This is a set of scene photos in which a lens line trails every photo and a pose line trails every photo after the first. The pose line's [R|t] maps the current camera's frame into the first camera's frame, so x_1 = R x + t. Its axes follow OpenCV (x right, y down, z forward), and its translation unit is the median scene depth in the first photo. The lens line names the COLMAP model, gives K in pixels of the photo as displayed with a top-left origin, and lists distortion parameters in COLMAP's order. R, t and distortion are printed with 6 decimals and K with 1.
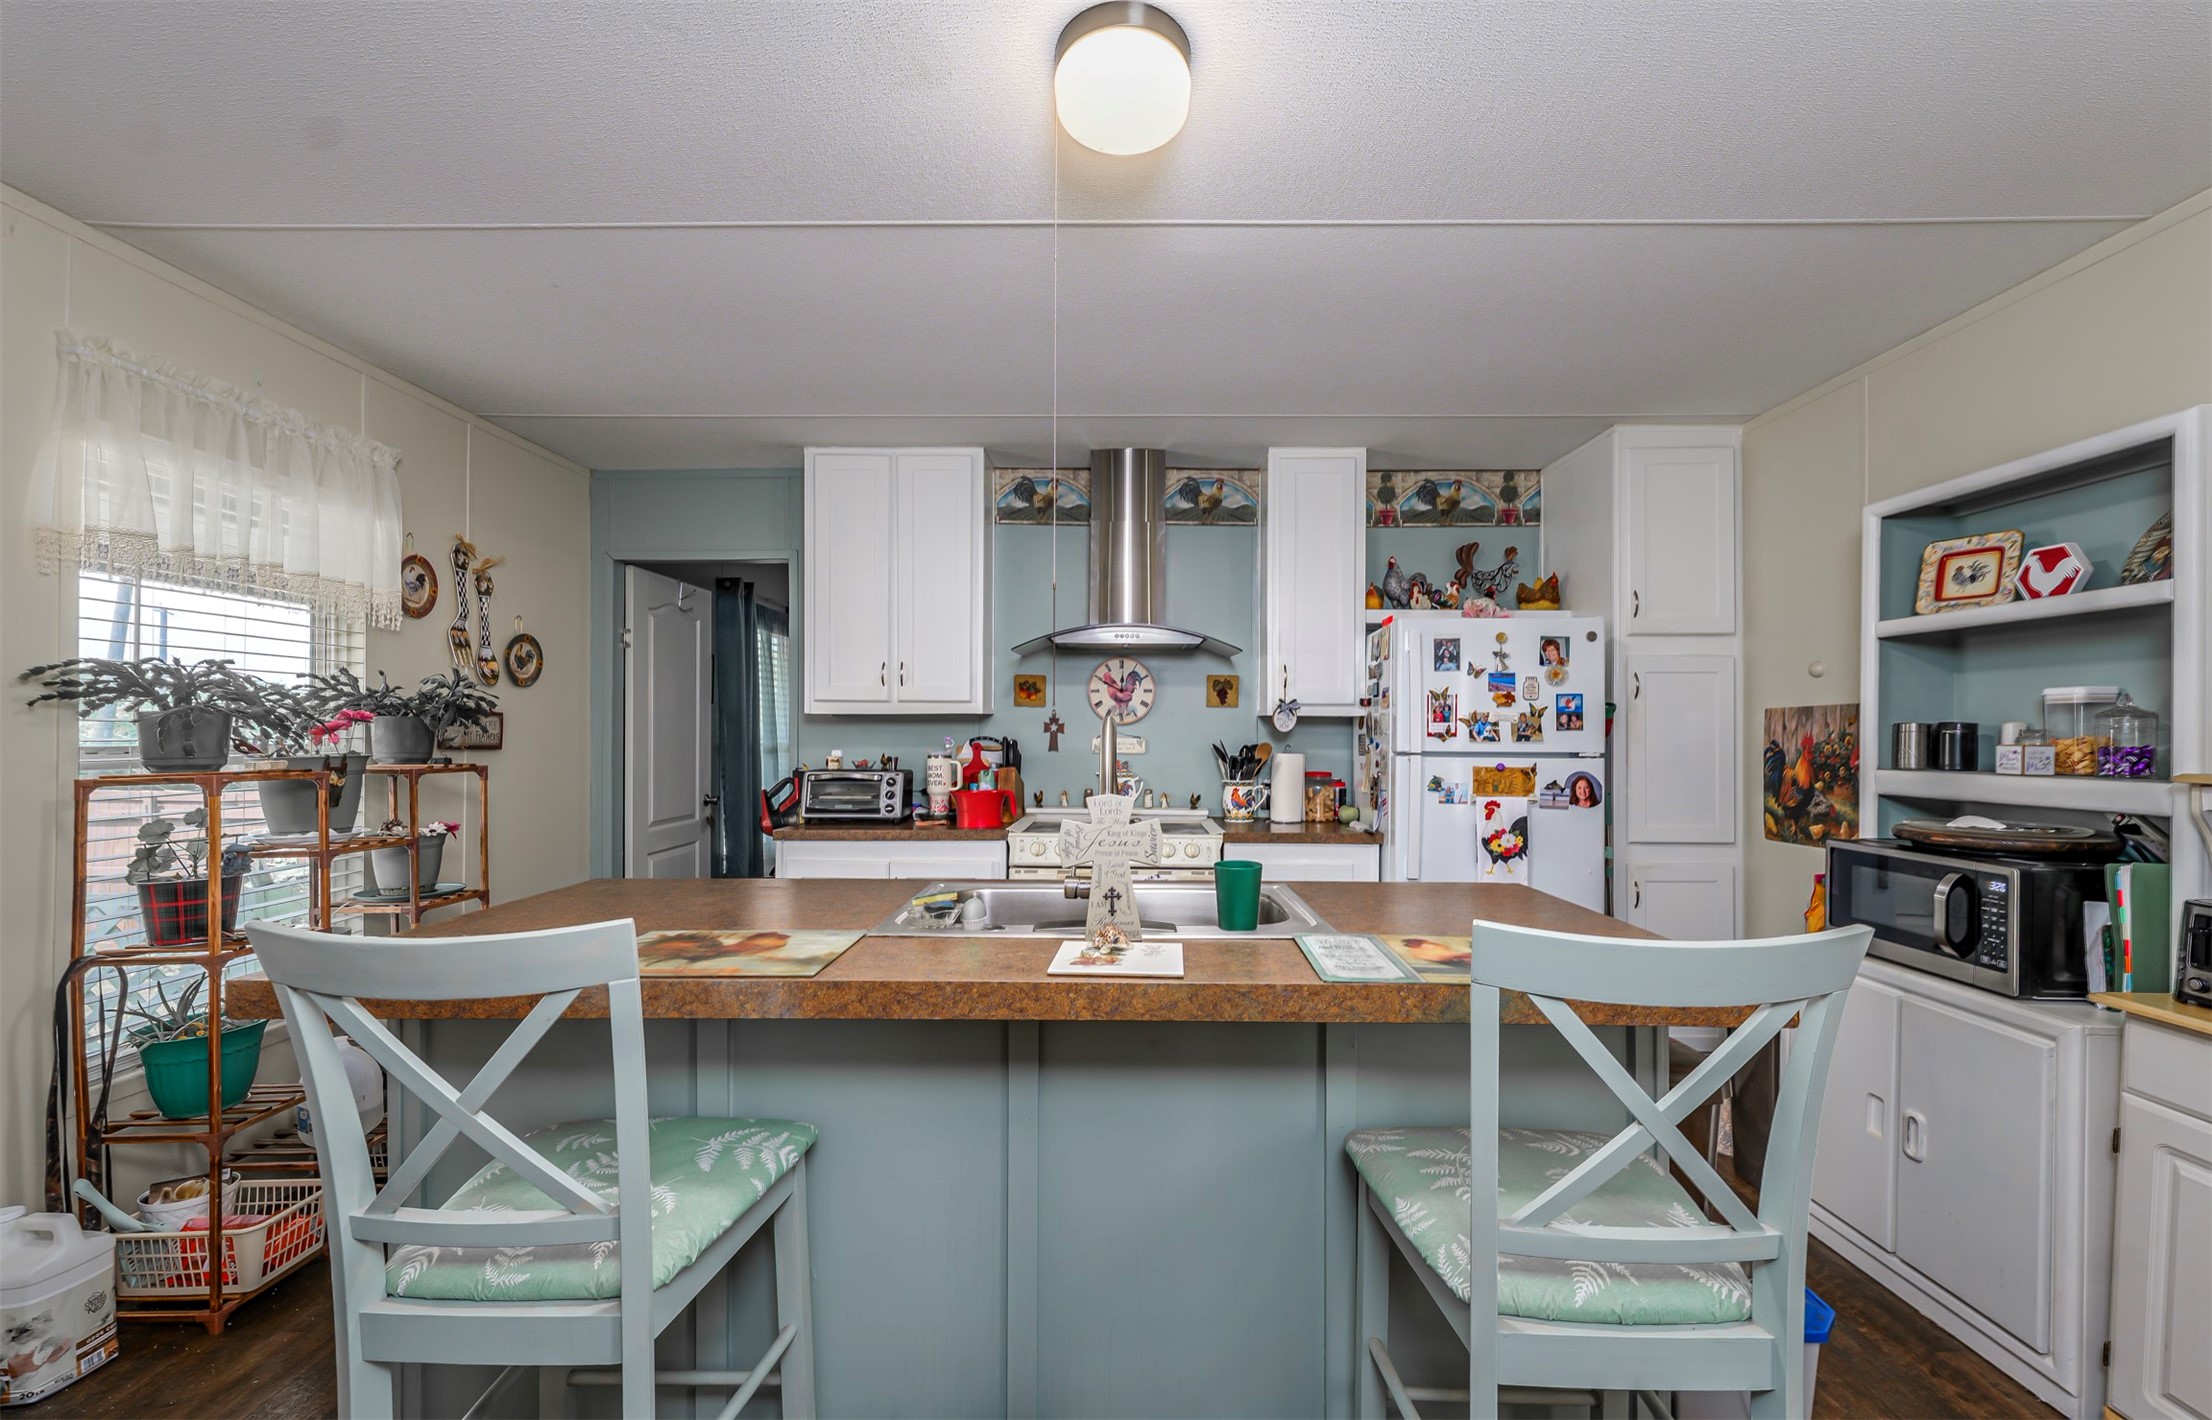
lens RADIAL K [[906.1, 0, 1112.8], [0, 906.1, 729.9], [0, 0, 1]] dist [-0.001265, -0.000478]
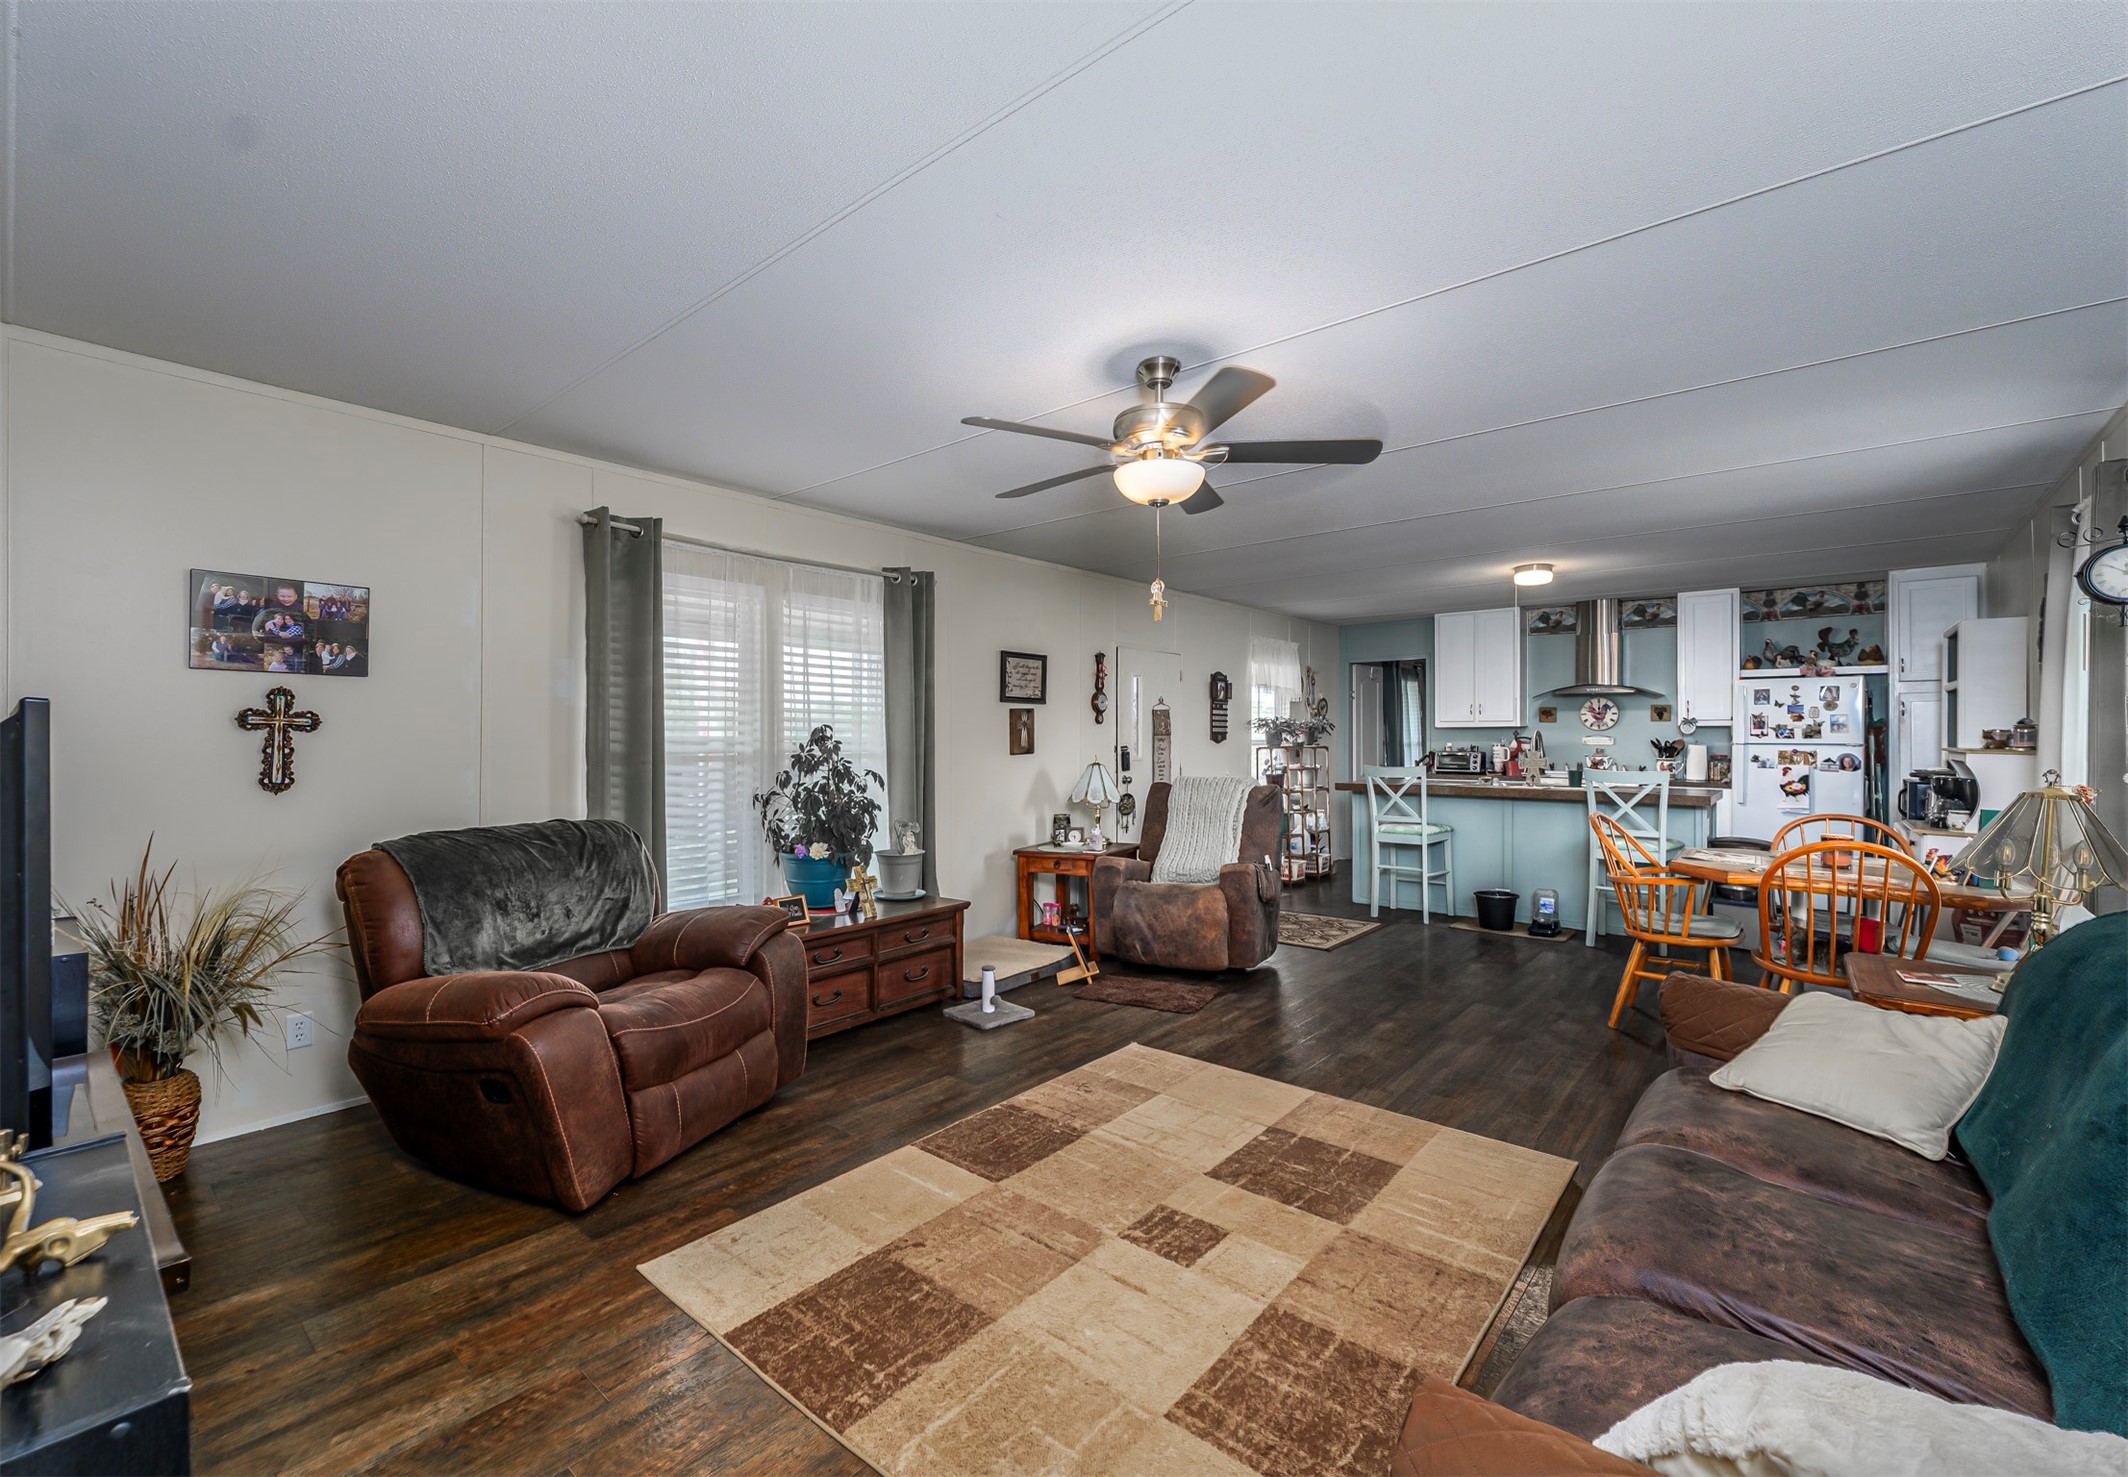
lens RADIAL K [[891.4, 0, 1029.6], [0, 891.4, 732.1], [0, 0, 1]] dist [-0.001557, -0.000169]
pose [[0.755586, -0.005883, -0.655023, 0.439594], [0.005229, 0.999982, -0.002950, -0.004234], [0.655028, -0.001196, 0.755603, -1.665038]]
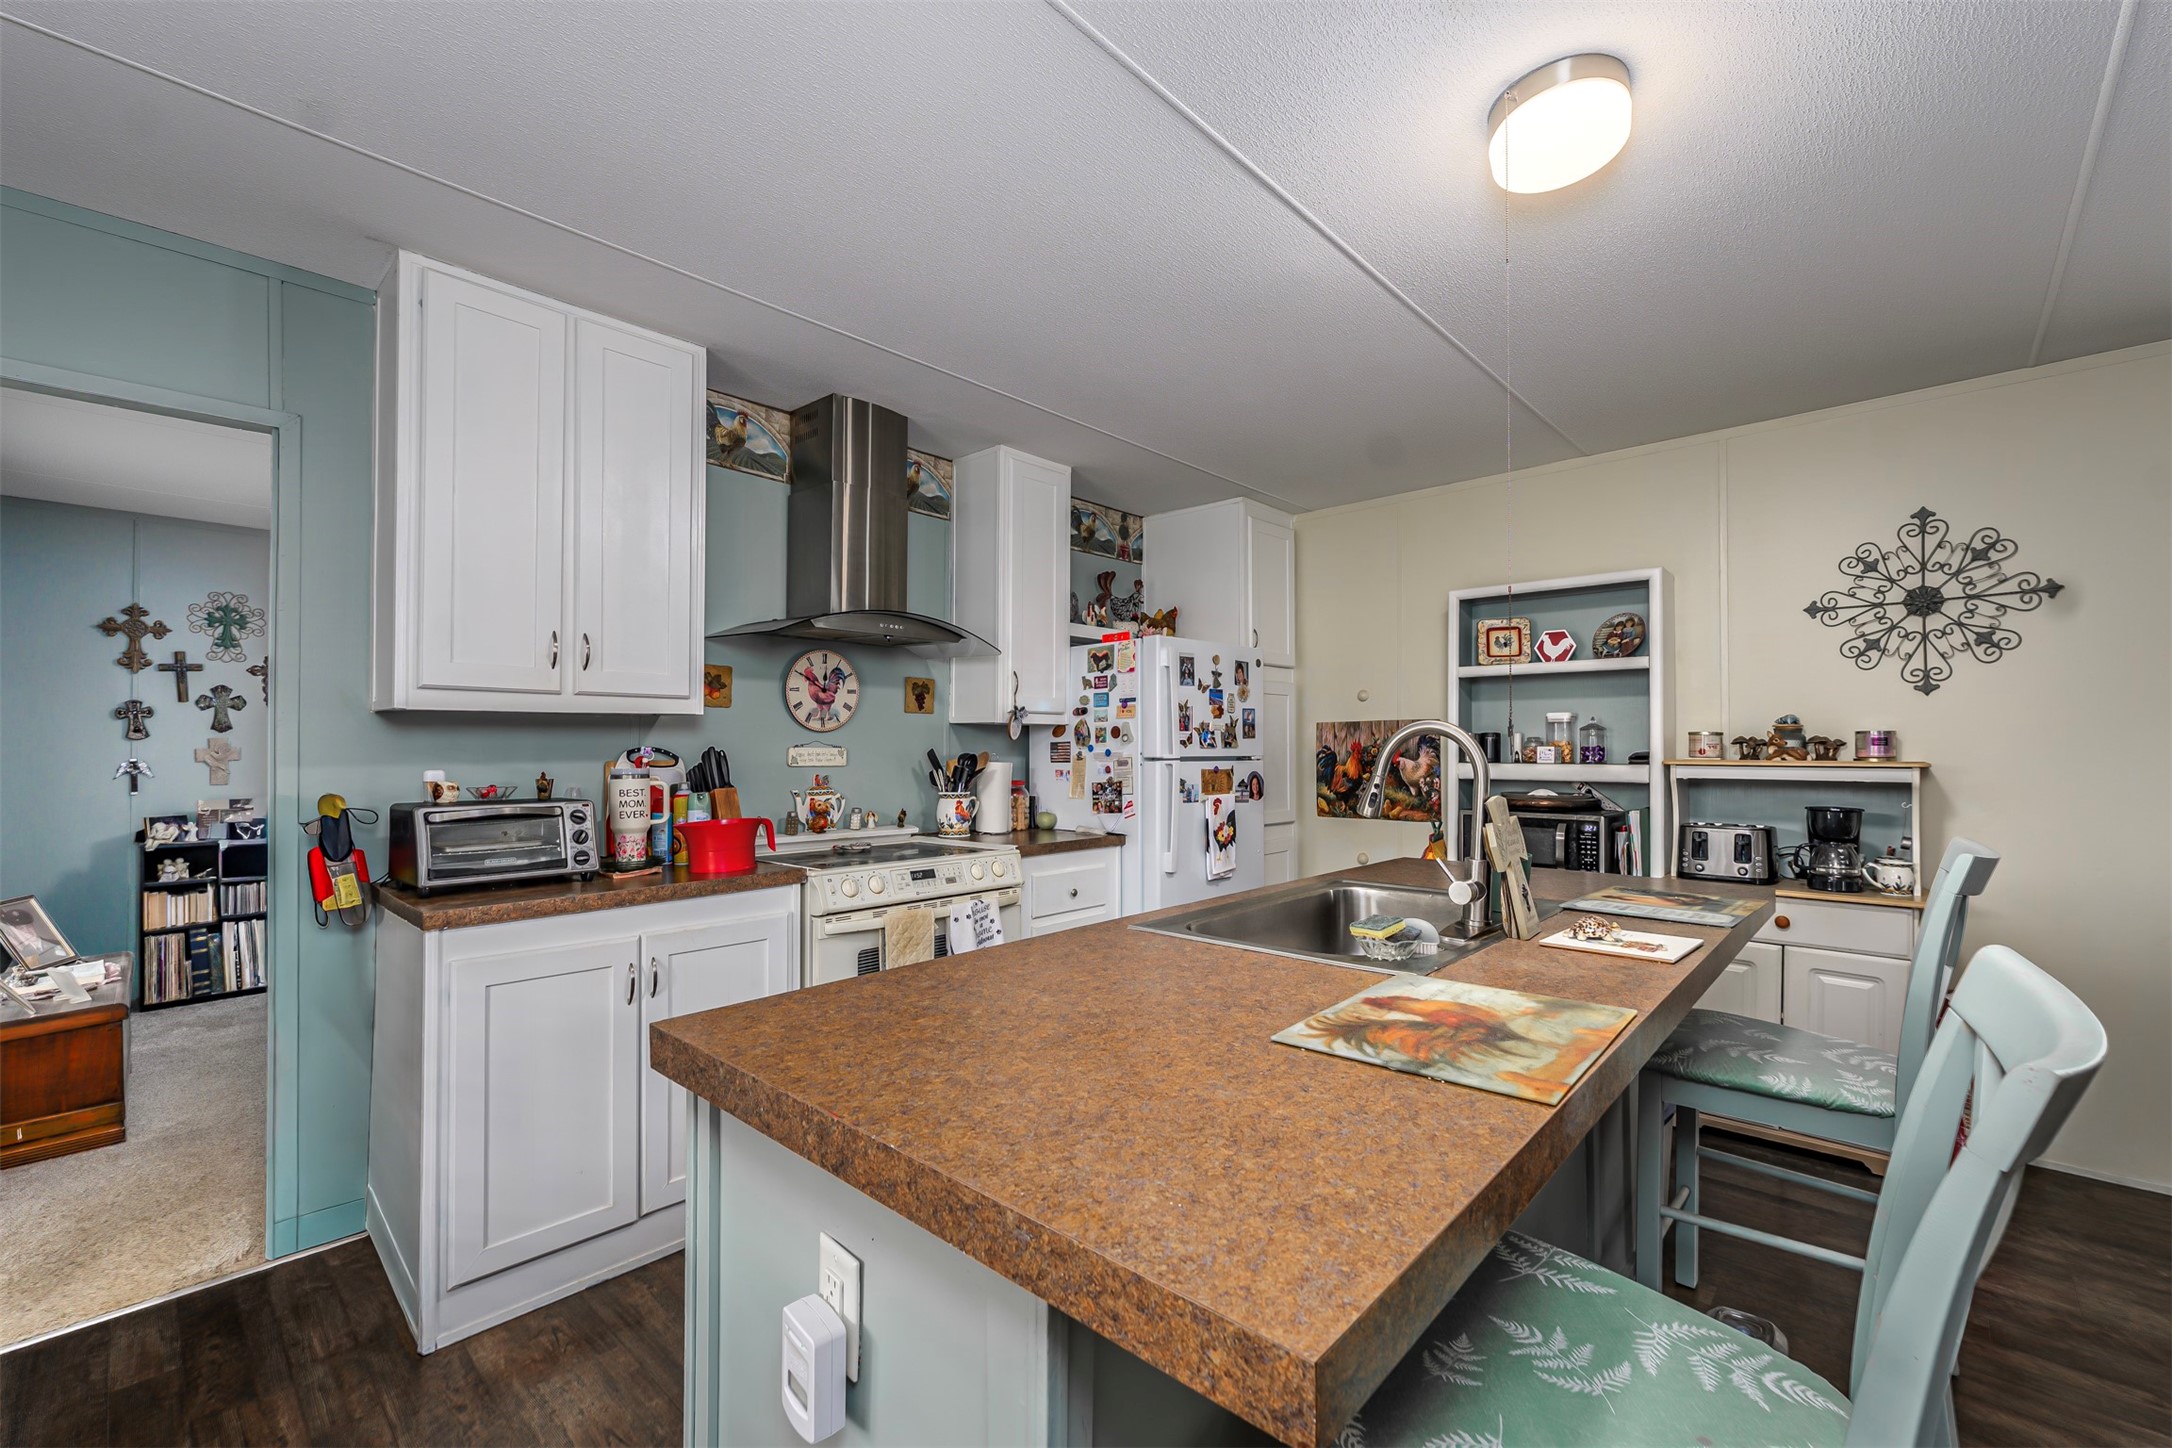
lens RADIAL K [[899.4, 0, 1095.0], [0, 899.4, 740.4], [0, 0, 1]] dist [0.006829, -0.002830]
pose [[0.667303, -0.000383, 0.744786, -0.548940], [0.001479, 0.999999, -0.000810, 0.004350], [-0.744785, 0.001642, 0.667303, 0.336317]]
